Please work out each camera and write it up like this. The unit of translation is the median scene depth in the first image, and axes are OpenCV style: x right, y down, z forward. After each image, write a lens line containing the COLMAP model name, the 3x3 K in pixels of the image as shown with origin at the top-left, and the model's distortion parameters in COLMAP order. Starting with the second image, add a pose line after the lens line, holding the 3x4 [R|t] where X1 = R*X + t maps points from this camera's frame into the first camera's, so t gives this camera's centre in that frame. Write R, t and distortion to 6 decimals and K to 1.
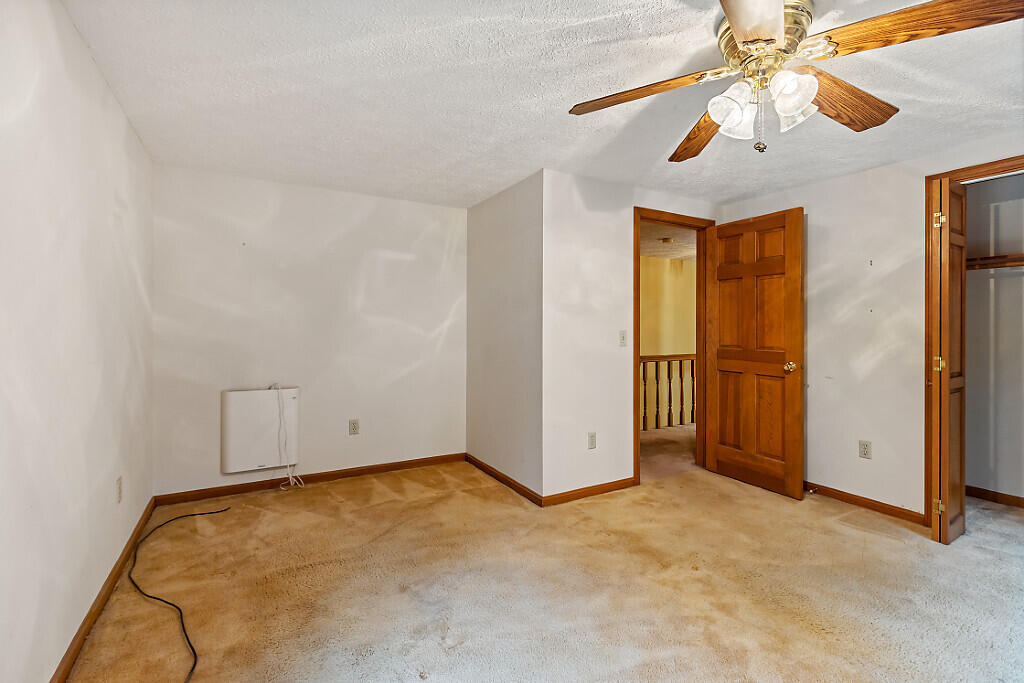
lens RADIAL K [[466.9, 0, 504.4], [0, 466.9, 328.8], [0, 0, 1]] dist [-0.001141, -0.000983]
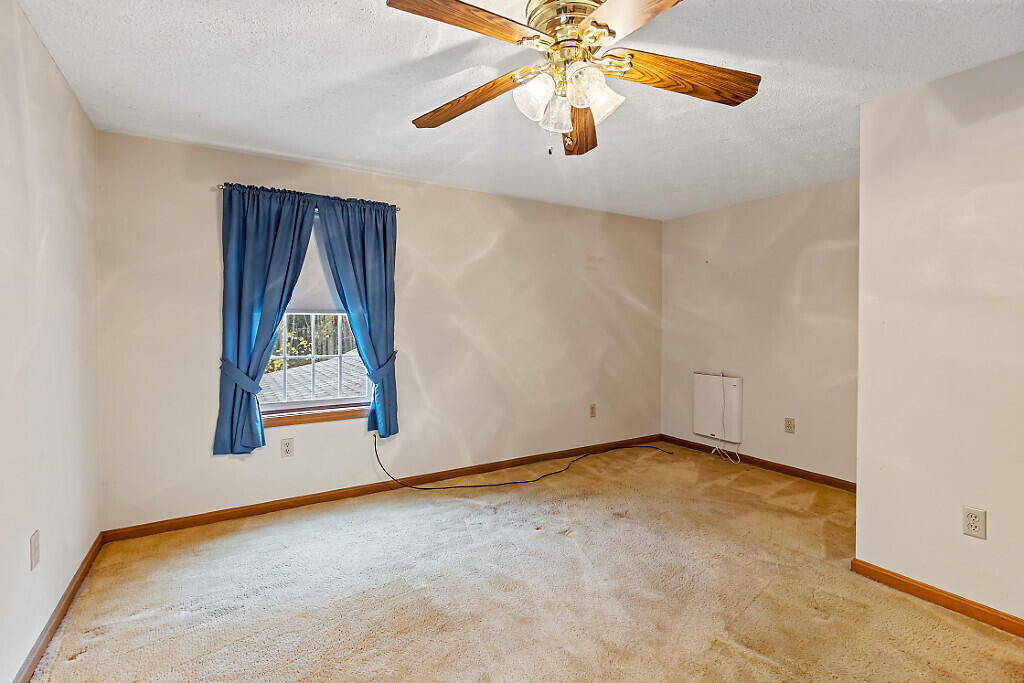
lens RADIAL K [[466.9, 0, 504.4], [0, 466.9, 328.8], [0, 0, 1]] dist [-0.001141, -0.000983]
pose [[0.022975, 0.005244, -0.999722, 0.800479], [-0.008185, 0.999954, 0.005057, 0.003126], [0.999703, 0.008067, 0.023016, 0.437166]]
